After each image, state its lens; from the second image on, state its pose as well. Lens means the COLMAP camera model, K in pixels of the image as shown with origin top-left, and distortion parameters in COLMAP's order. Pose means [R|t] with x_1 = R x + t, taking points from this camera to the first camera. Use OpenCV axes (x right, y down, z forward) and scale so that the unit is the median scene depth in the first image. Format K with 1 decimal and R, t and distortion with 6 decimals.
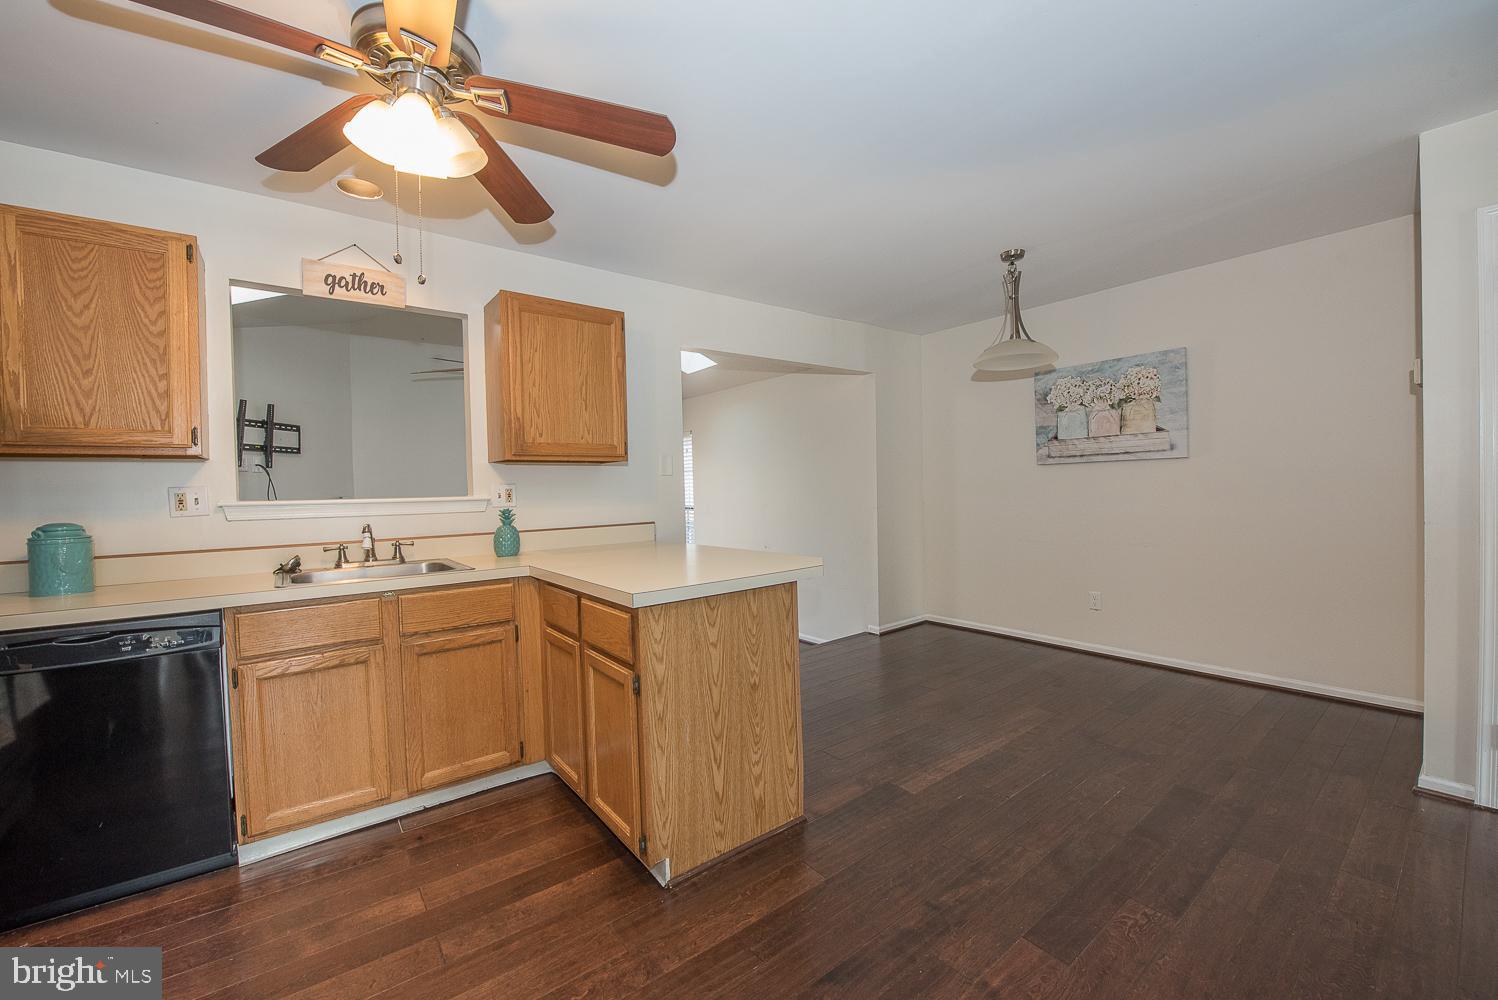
lens RADIAL K [[593.8, 0, 749.0], [0, 593.8, 500.0], [0, 0, 1]] dist [-0.015007, -0.003748]
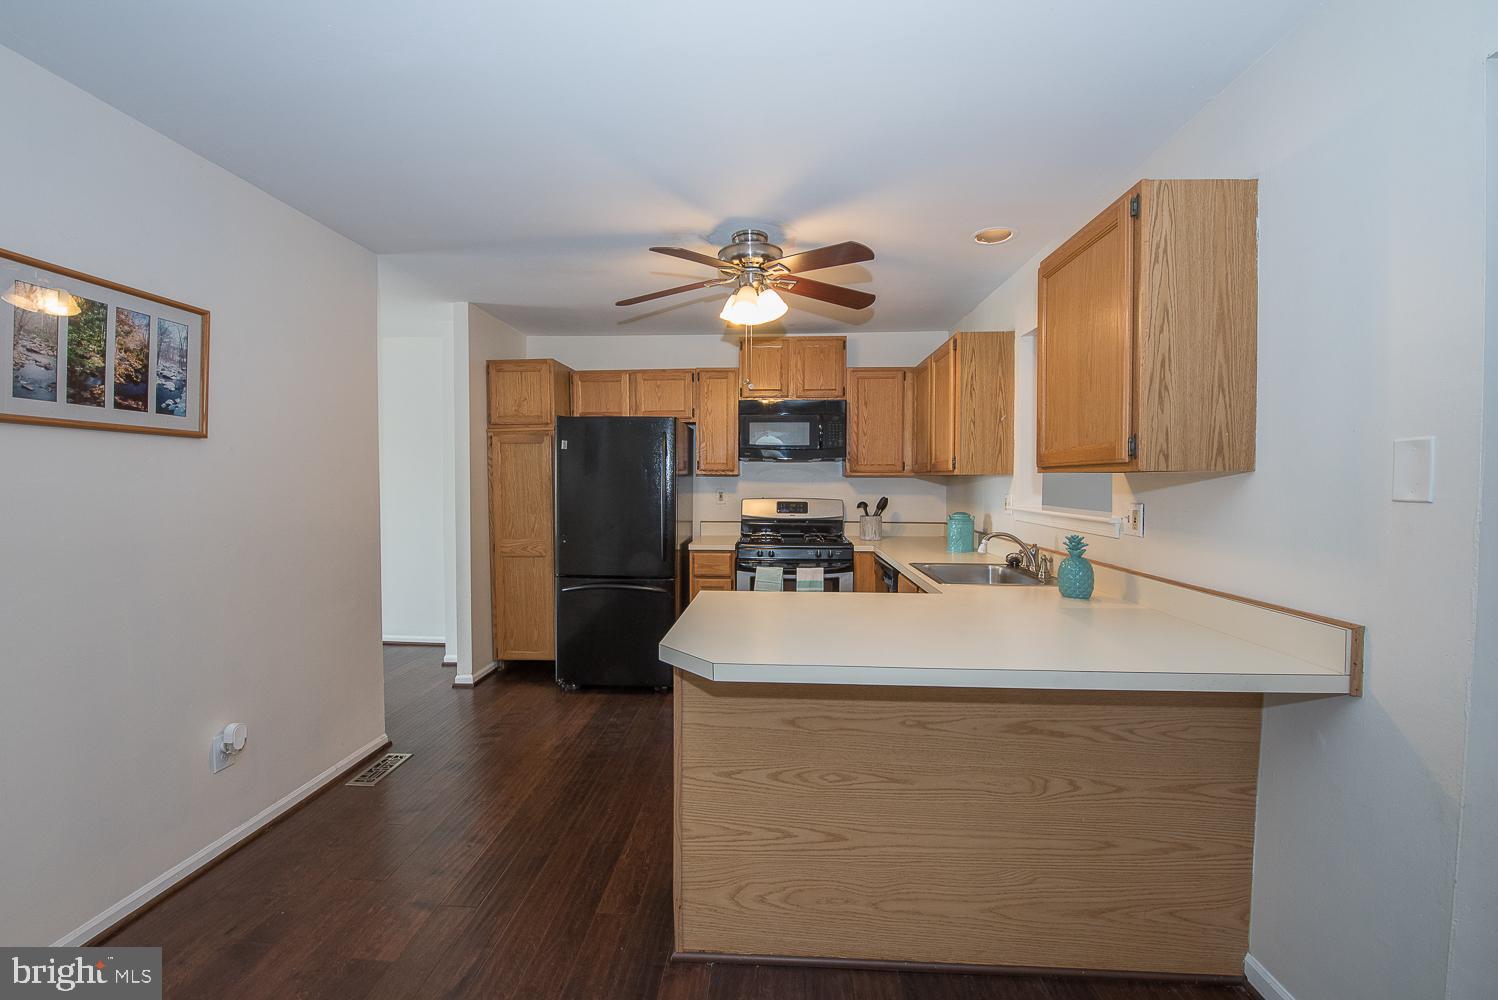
lens RADIAL K [[593.8, 0, 749.0], [0, 593.8, 500.0], [0, 0, 1]] dist [-0.015007, -0.003748]
pose [[-0.658898, 0.045956, -0.750827, 0.488255], [-0.000461, 0.998107, 0.061496, -0.086531], [0.752232, 0.040866, -0.657630, 1.312189]]
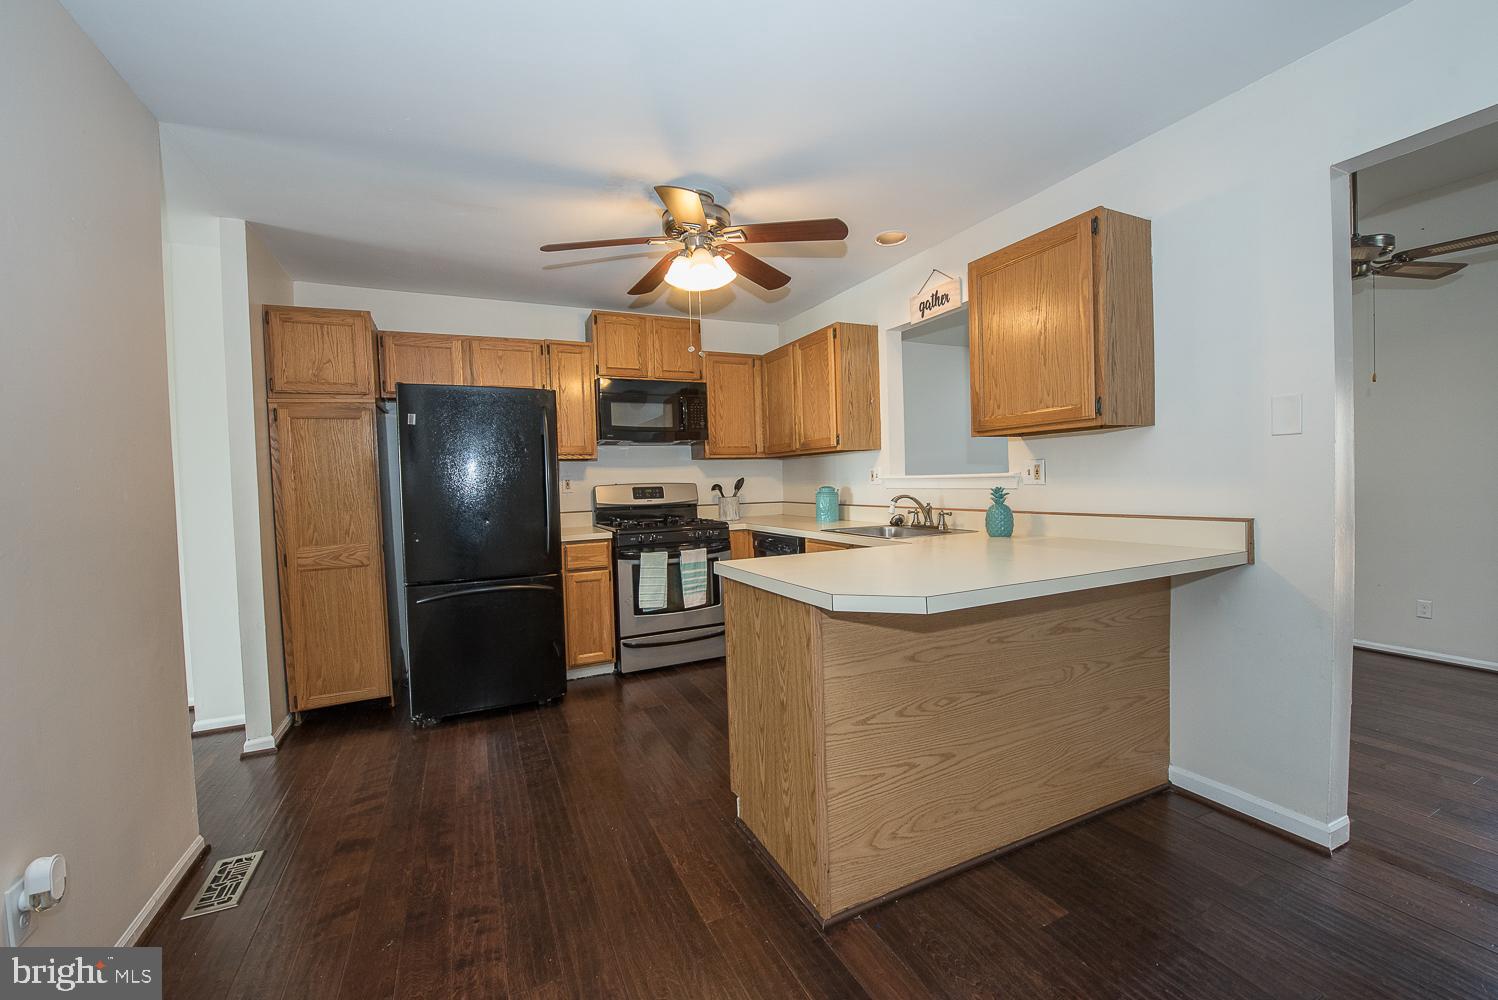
lens RADIAL K [[593.8, 0, 749.0], [0, 593.8, 500.0], [0, 0, 1]] dist [-0.015007, -0.003748]
pose [[-0.219782, 0.062163, -0.973566, 0.674358], [0.018660, 0.998053, 0.059514, -0.031679], [0.975370, -0.005087, -0.220515, 0.907663]]
